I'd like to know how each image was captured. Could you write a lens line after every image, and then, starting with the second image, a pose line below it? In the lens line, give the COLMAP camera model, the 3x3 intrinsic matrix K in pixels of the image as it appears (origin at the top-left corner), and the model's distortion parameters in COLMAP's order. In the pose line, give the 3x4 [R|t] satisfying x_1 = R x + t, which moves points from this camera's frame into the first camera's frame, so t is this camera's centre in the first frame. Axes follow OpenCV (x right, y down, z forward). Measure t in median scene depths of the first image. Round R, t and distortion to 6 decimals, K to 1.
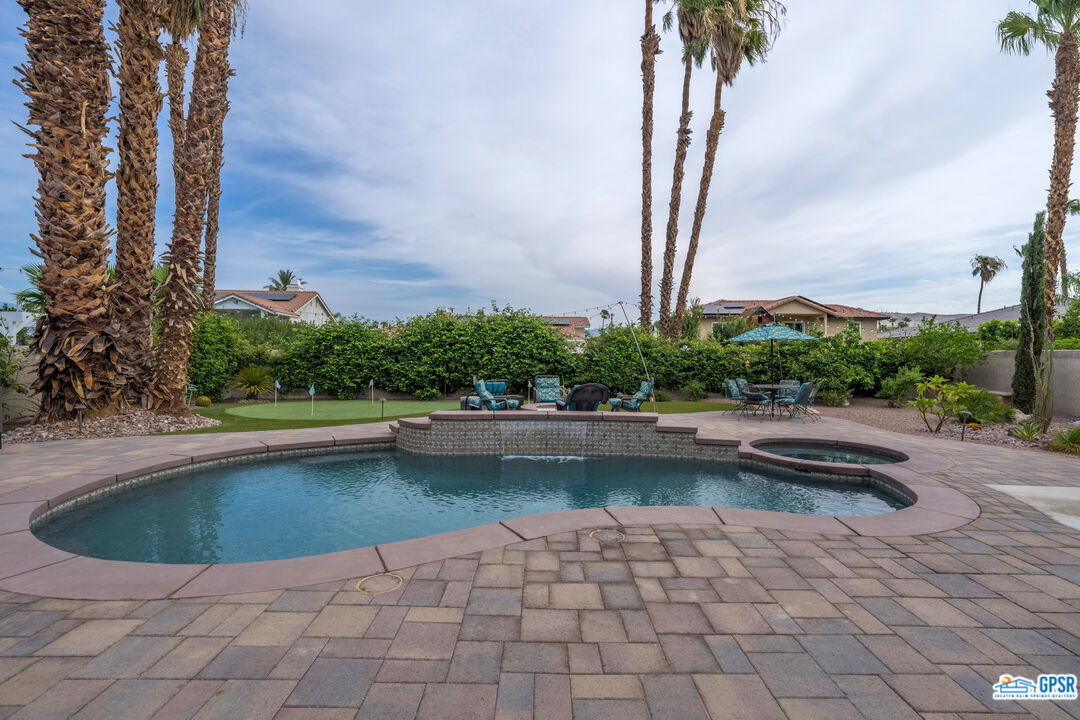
lens RADIAL K [[493.8, 0, 544.0], [0, 493.8, 356.7], [0, 0, 1]] dist [0.000921, 0.000156]
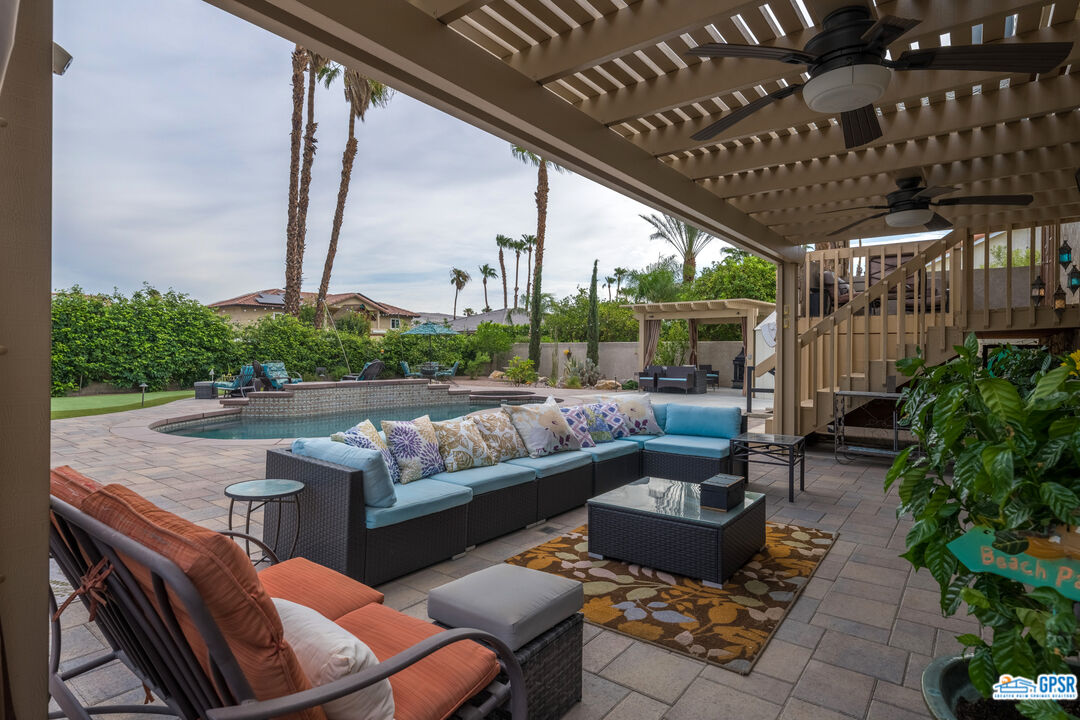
lens RADIAL K [[568.5, 0, 544.2], [0, 568.5, 355.3], [0, 0, 1]] dist [0.002797, -0.000069]
pose [[0.609157, -0.006386, 0.793024, -0.820730], [0.000077, 0.999968, 0.007993, 0.020113], [-0.793050, -0.004808, 0.609138, -0.356211]]
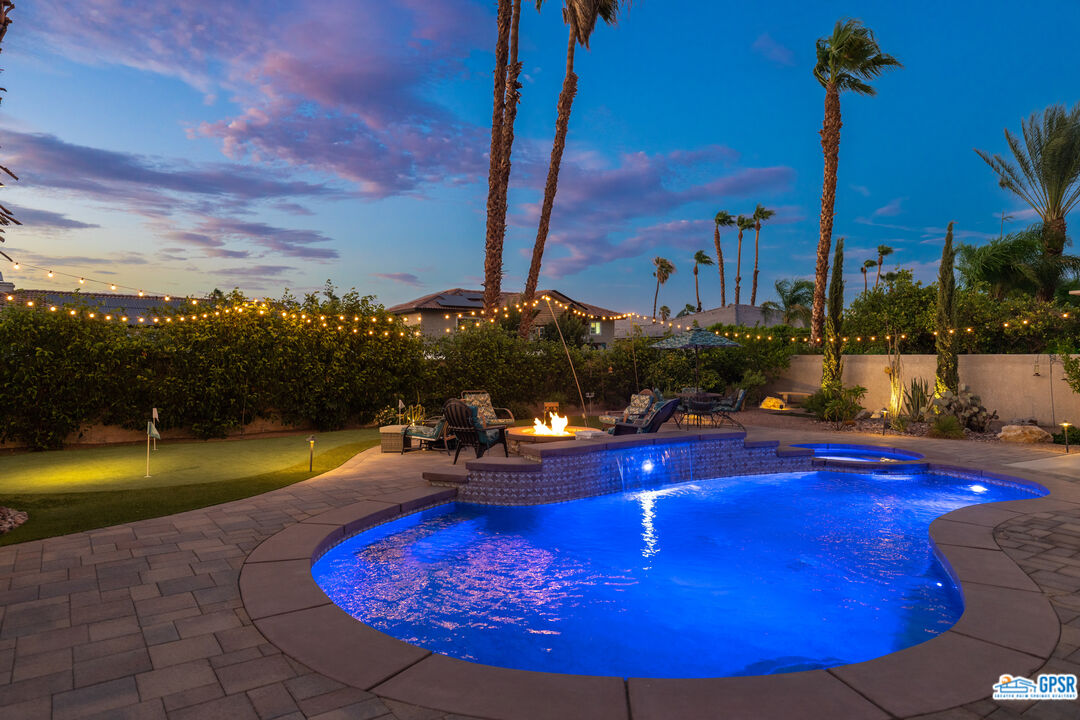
lens RADIAL K [[670.3, 0, 544.6], [0, 670.3, 356.1], [0, 0, 1]] dist [0.005135, -0.001698]
pose [[0.813019, -0.002293, 0.582233, -0.644805], [0.003828, 0.999992, -0.001408, -0.016536], [-0.582225, 0.003374, 0.813021, 0.157402]]
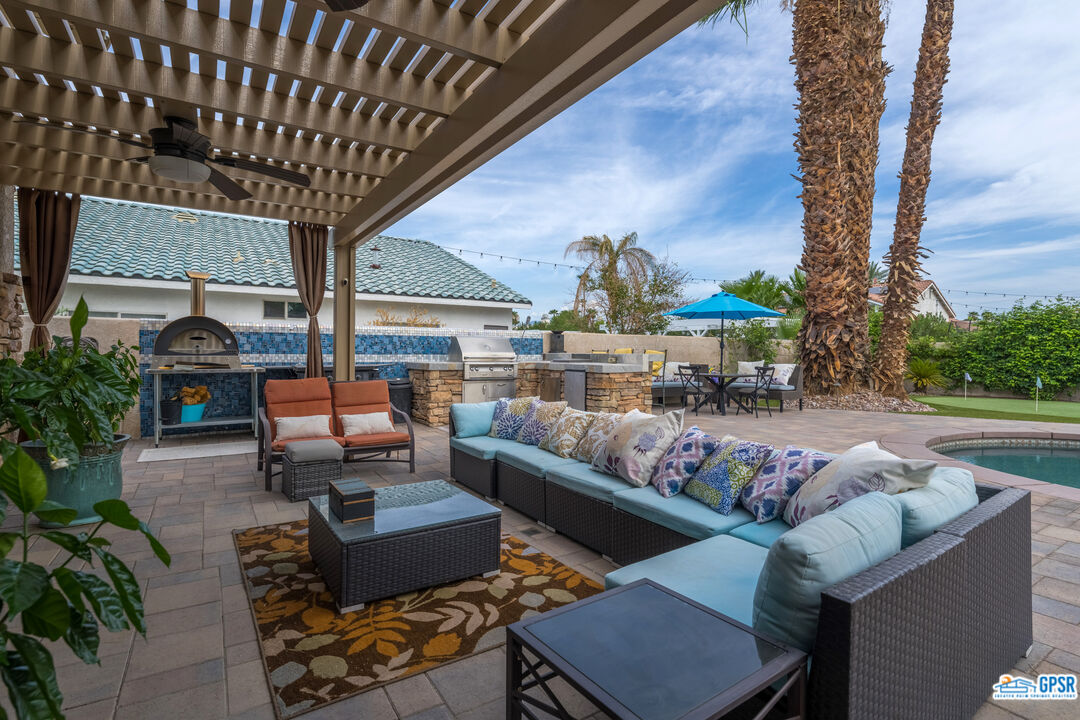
lens RADIAL K [[523.7, 0, 544.0], [0, 523.7, 355.8], [0, 0, 1]] dist [0.001504, 0.000057]
pose [[0.536134, 0.001567, -0.844132, -0.176581], [-0.004391, 0.999990, -0.000933, 0.027637], [0.844122, 0.004206, 0.536135, -0.296344]]
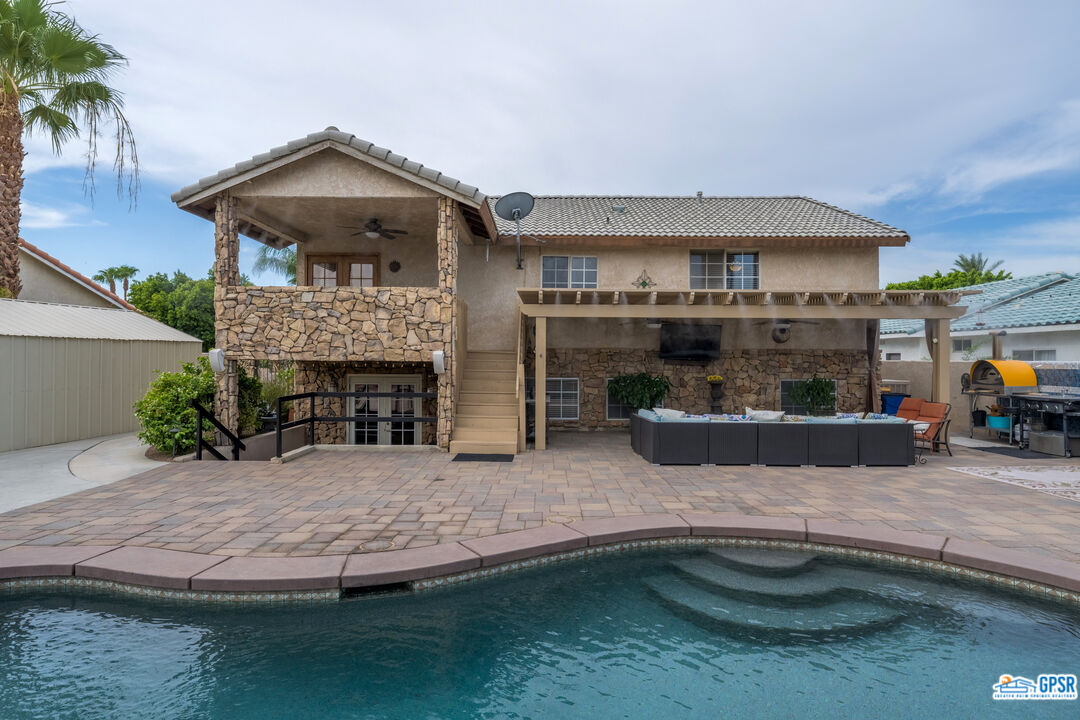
lens RADIAL K [[601.6, 0, 540.0], [0, 601.6, 360.0], [0, 0, 1]] dist [0.003760, 0.000302]
pose [[-0.999743, -0.013316, 0.018366, -0.092288], [-0.013164, 0.999878, 0.008350, -0.016073], [-0.018475, 0.008106, -0.999796, 0.899851]]
